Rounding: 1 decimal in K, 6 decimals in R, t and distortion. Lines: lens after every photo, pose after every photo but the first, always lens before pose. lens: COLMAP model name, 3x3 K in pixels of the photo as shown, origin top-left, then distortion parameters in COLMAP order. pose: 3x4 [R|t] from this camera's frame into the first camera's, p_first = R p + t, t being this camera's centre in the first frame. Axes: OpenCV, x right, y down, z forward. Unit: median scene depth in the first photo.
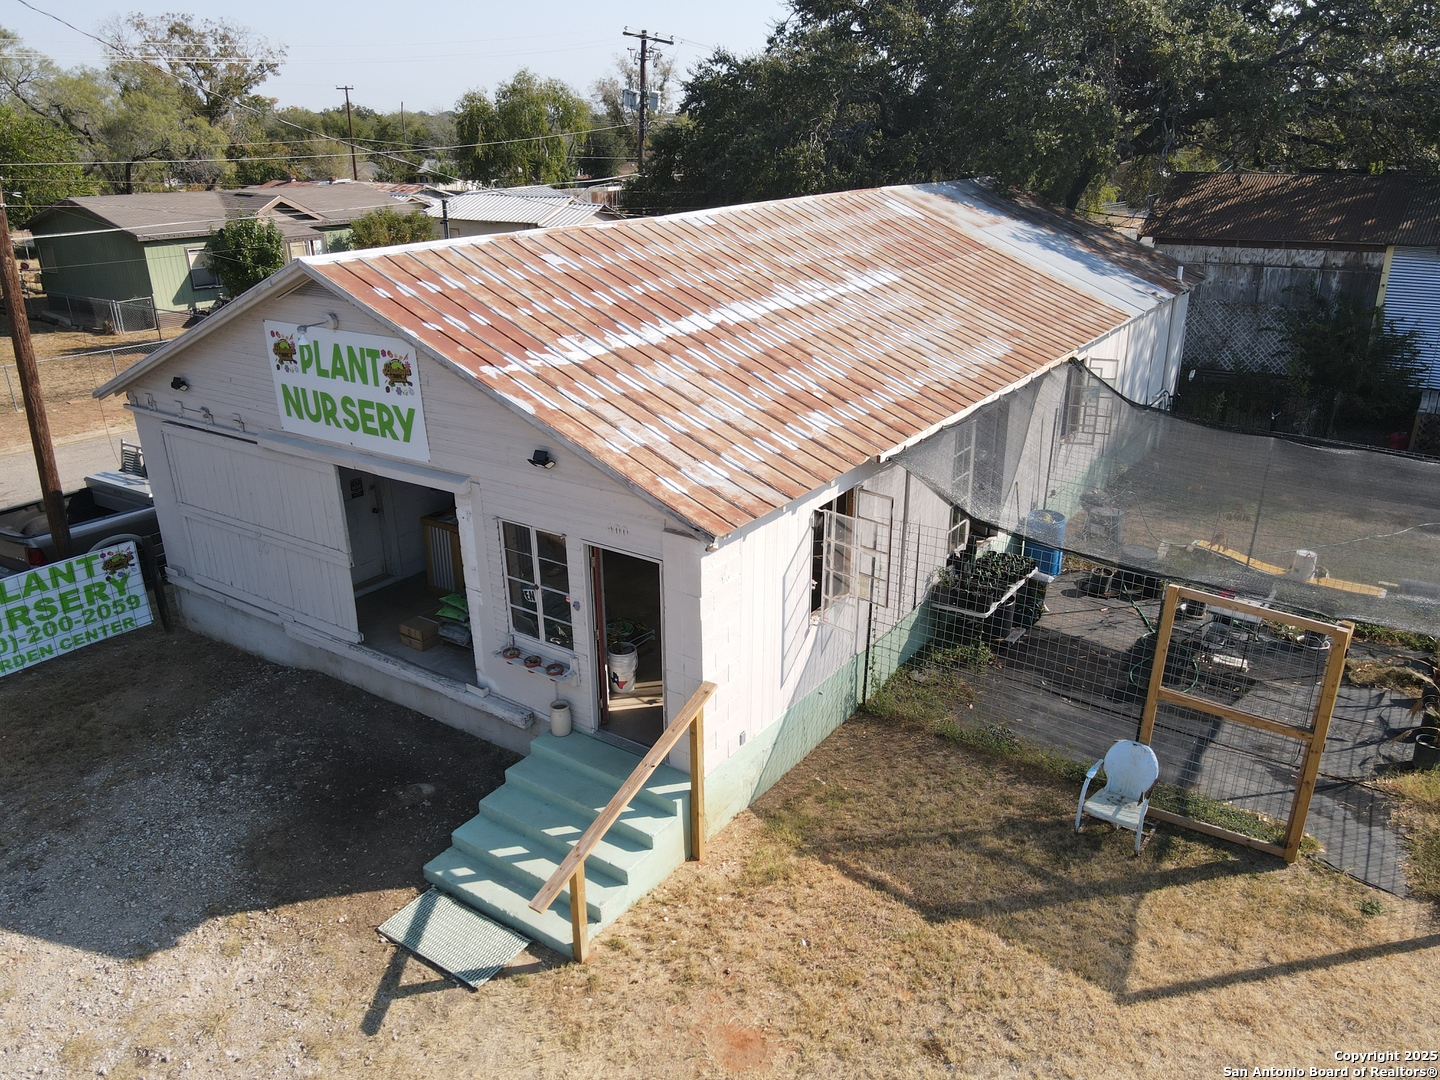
lens RADIAL K [[1049.6, 0, 725.5], [0, 1049.6, 555.2], [0, 0, 1]] dist [0.020027, -0.008007]
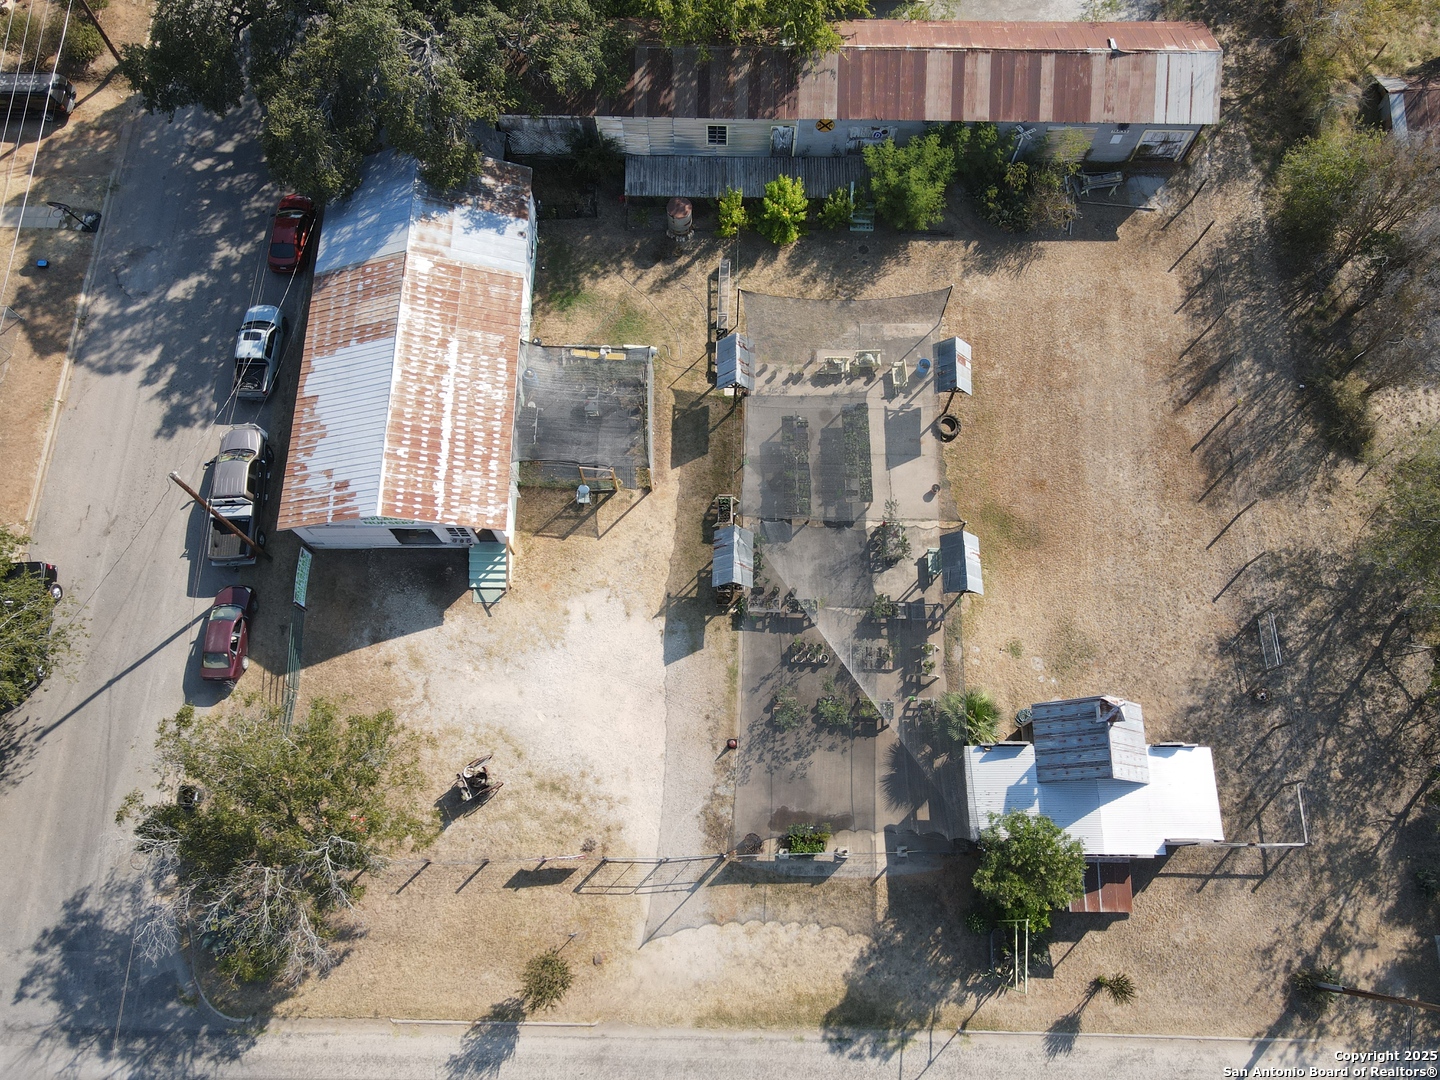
lens RADIAL K [[1049.6, 0, 718.3], [0, 1049.6, 544.8], [0, 0, 1]] dist [0.020027, -0.008007]
pose [[0.827287, -0.533079, 0.177265, -0.079624], [0.214928, 0.591872, 0.776848, -3.002037], [-0.519040, -0.604577, 0.604222, -2.179382]]
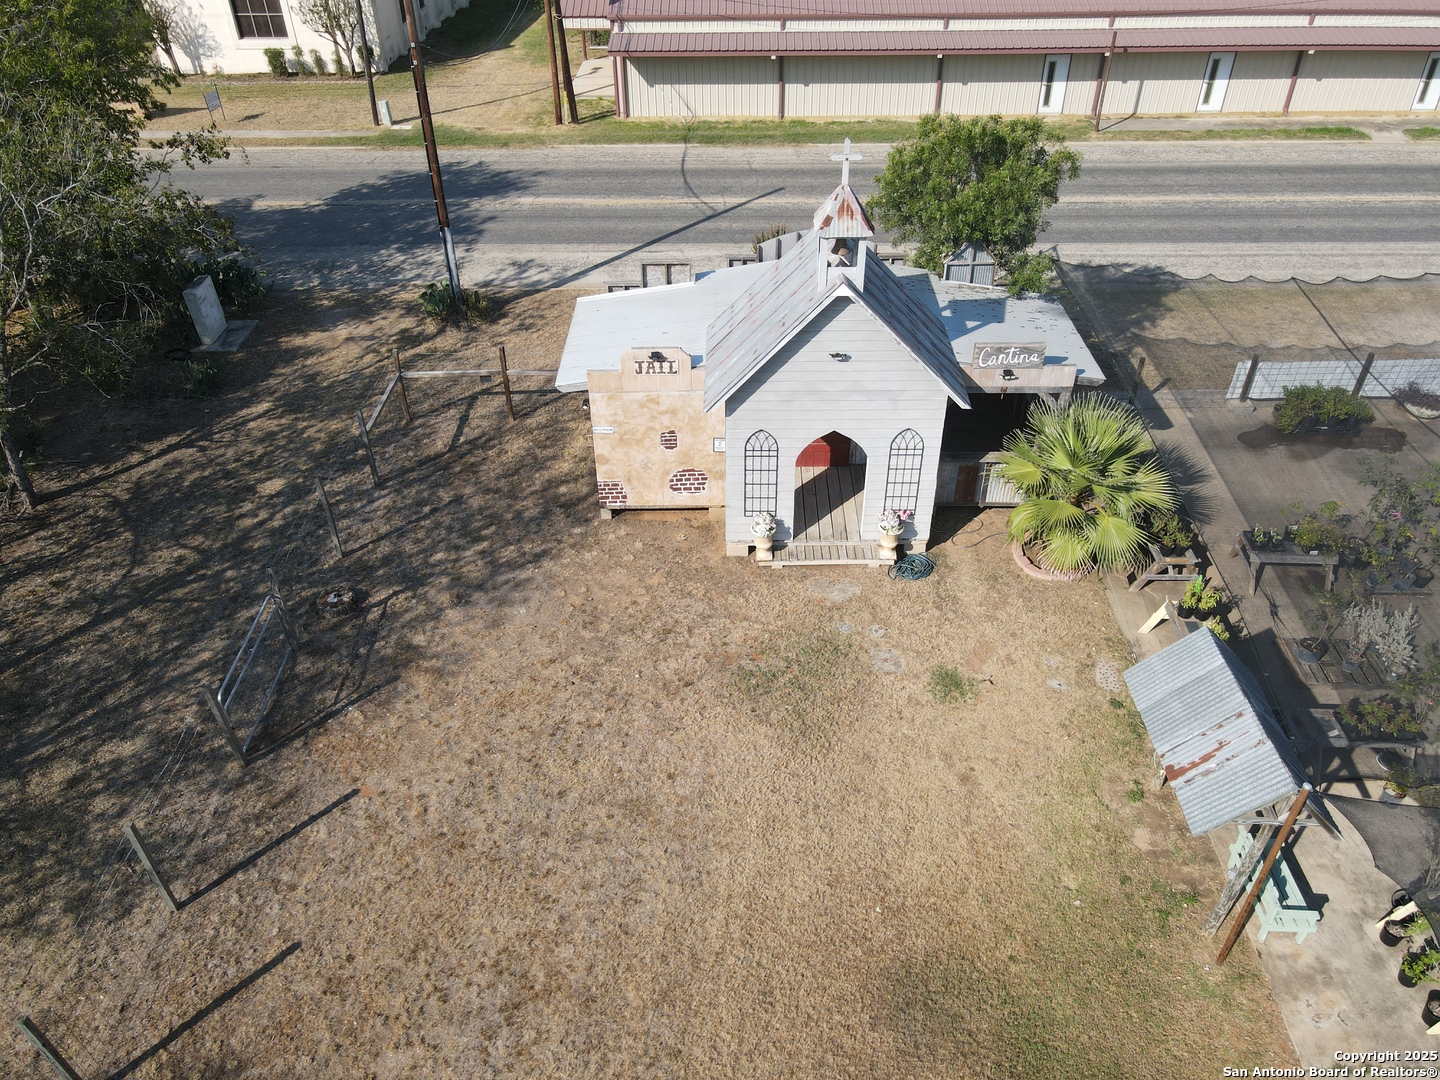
lens RADIAL K [[1049.6, 0, 725.8], [0, 1049.6, 544.5], [0, 0, 1]] dist [0.020027, -0.008007]
pose [[-0.824294, 0.353603, -0.442159, 2.328607], [-0.203239, 0.544112, 0.814025, -0.497801], [0.528425, 0.760859, -0.376643, -0.232813]]
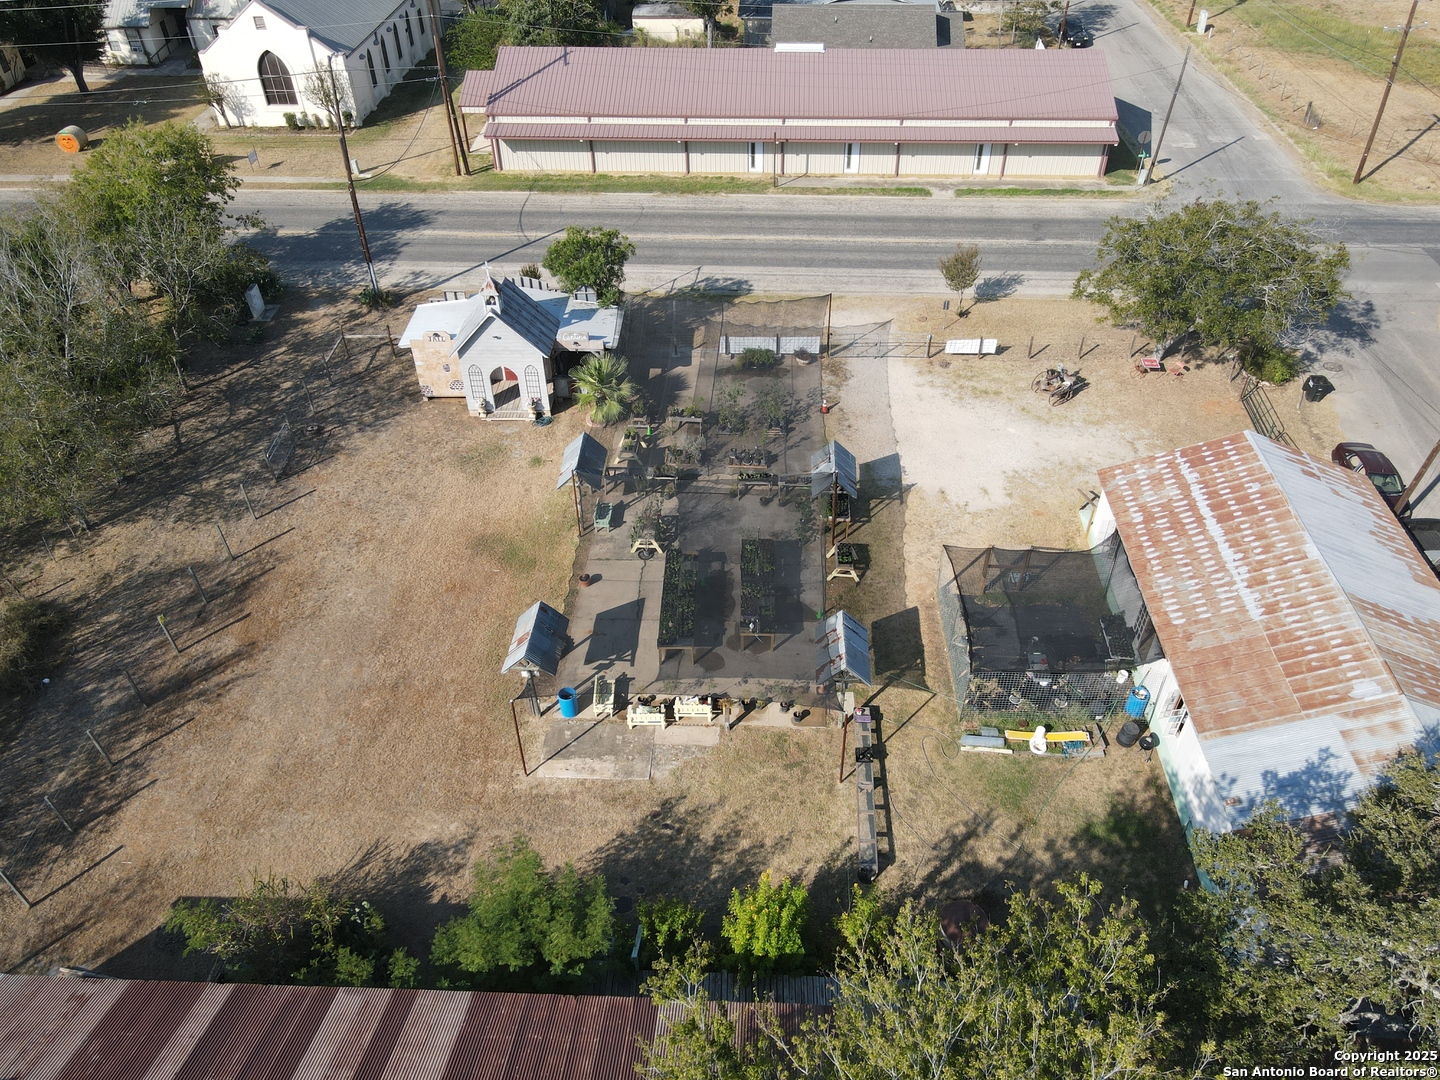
lens RADIAL K [[1049.6, 0, 735.5], [0, 1049.6, 553.5], [0, 0, 1]] dist [0.020027, -0.008007]
pose [[-0.838747, 0.369708, -0.399774, 2.582217], [-0.197830, 0.477111, 0.856287, -2.725497], [0.507313, 0.797296, -0.327036, 1.554576]]
